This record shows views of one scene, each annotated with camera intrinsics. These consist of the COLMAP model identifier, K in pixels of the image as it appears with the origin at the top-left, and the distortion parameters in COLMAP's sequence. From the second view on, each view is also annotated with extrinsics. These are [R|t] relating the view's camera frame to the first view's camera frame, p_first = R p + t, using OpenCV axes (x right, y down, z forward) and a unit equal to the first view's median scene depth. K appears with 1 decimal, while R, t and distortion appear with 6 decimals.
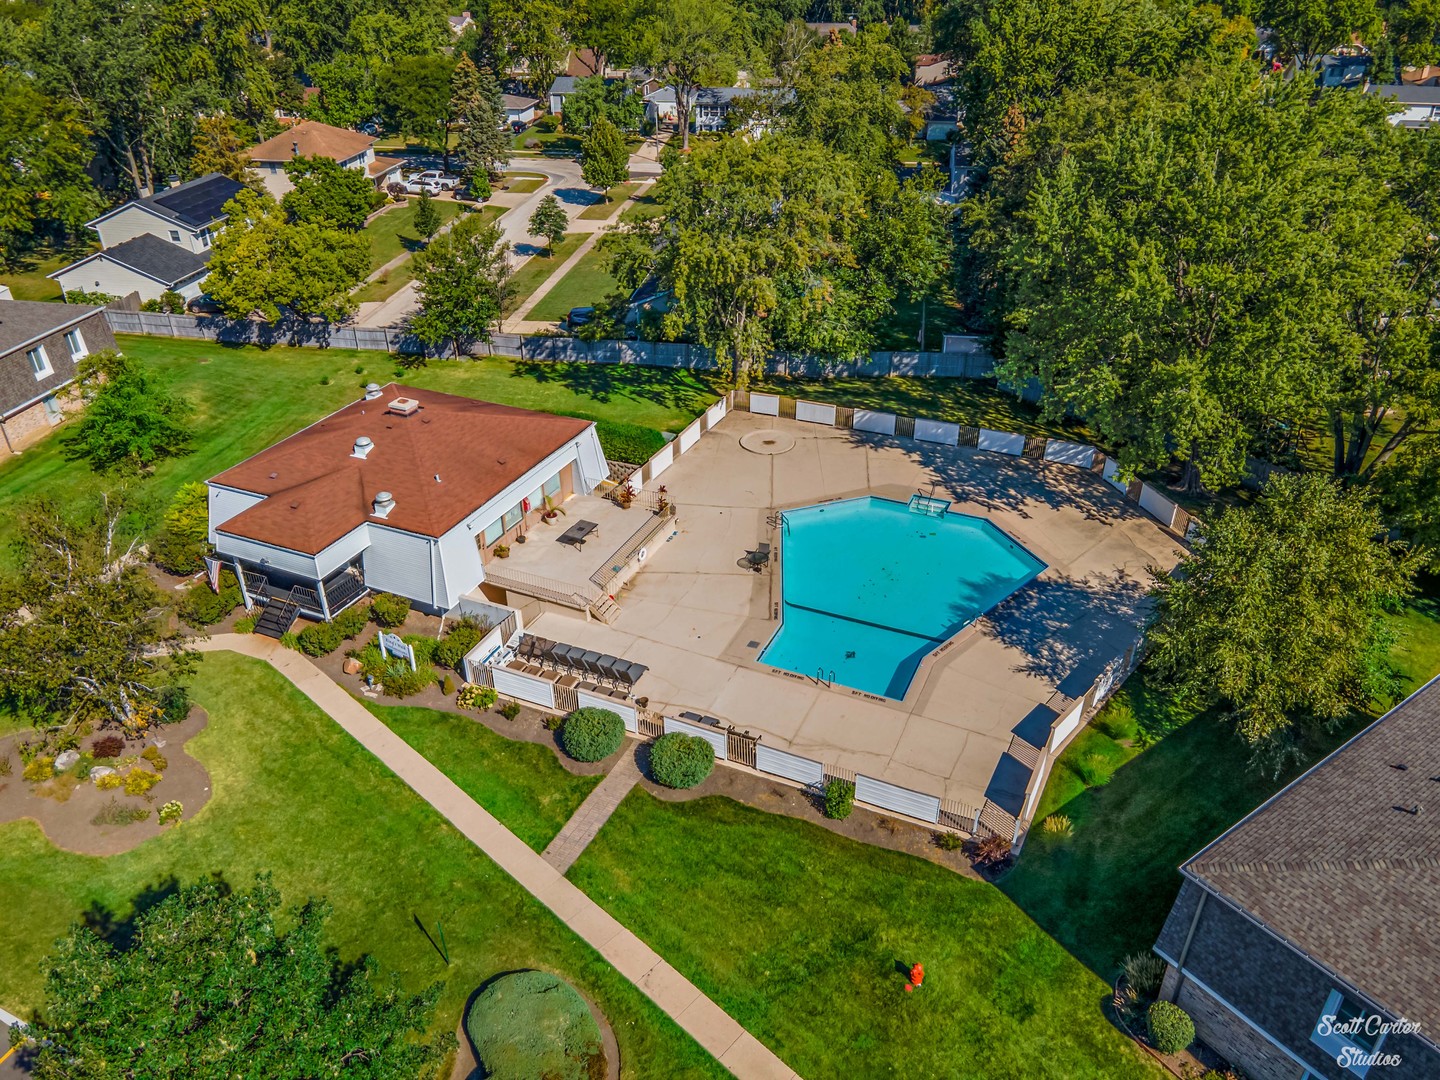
lens RADIAL K [[993.0, 0, 720.0], [0, 993.0, 540.0], [0, 0, 1]] dist [0.003797, 0.003156]
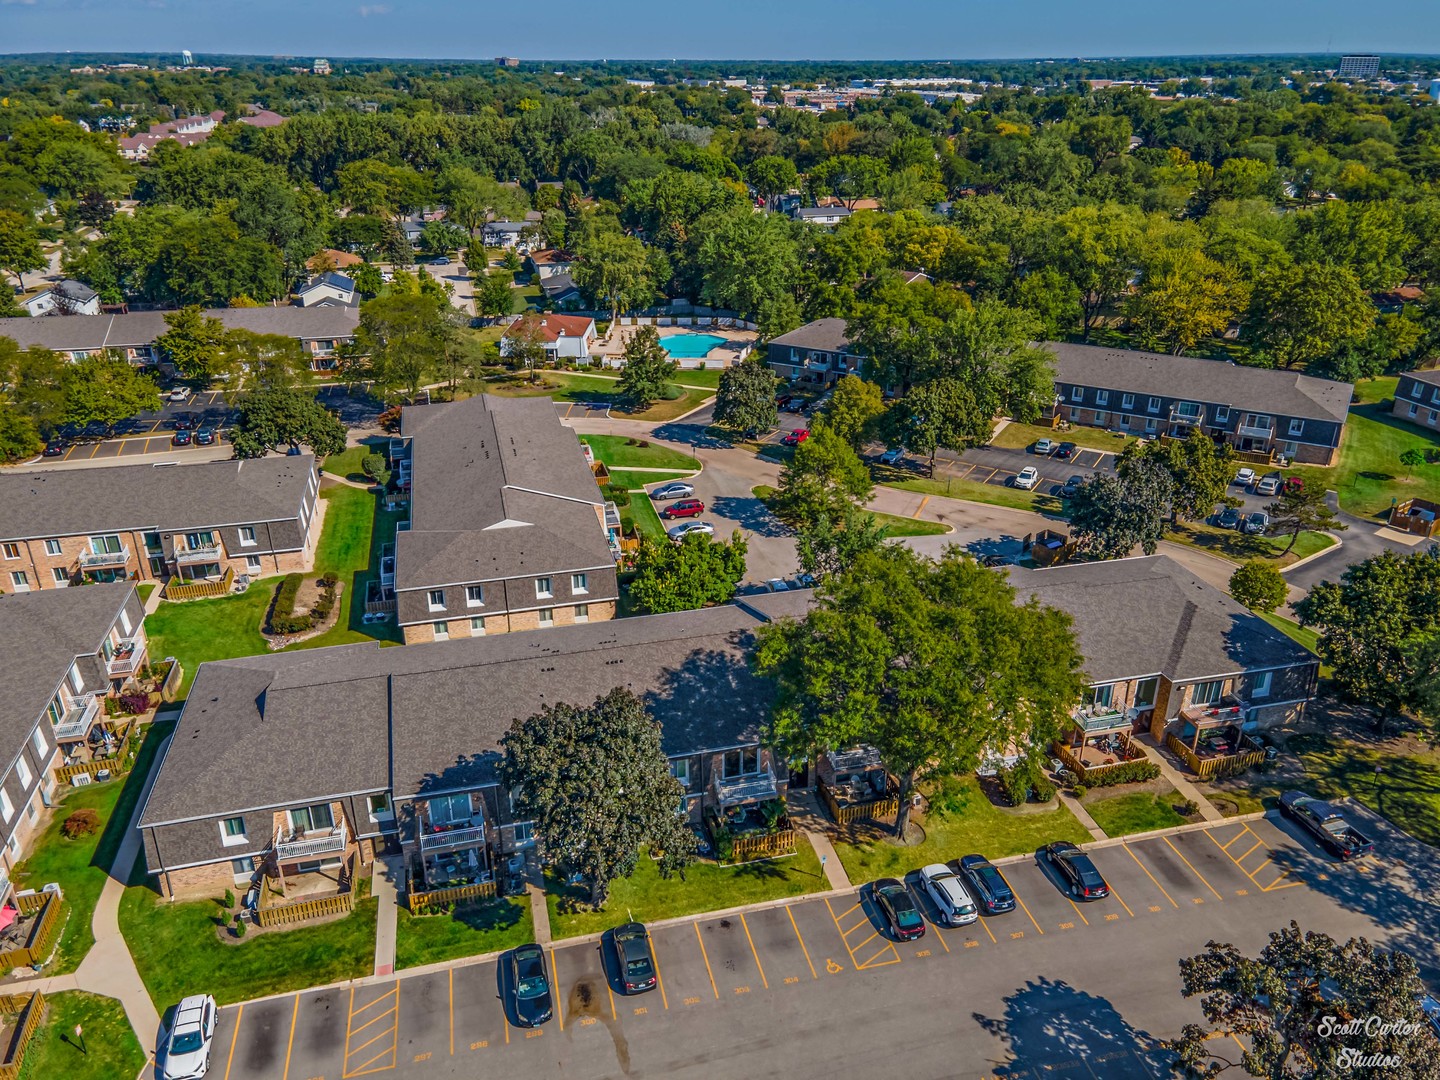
lens RADIAL K [[993.0, 0, 720.0], [0, 993.0, 540.0], [0, 0, 1]] dist [0.003797, 0.003156]
pose [[0.910532, -0.167128, 0.378154, -1.144228], [0.210277, 0.974720, -0.075529, 0.960652], [-0.355971, 0.148288, 0.922657, -2.129877]]
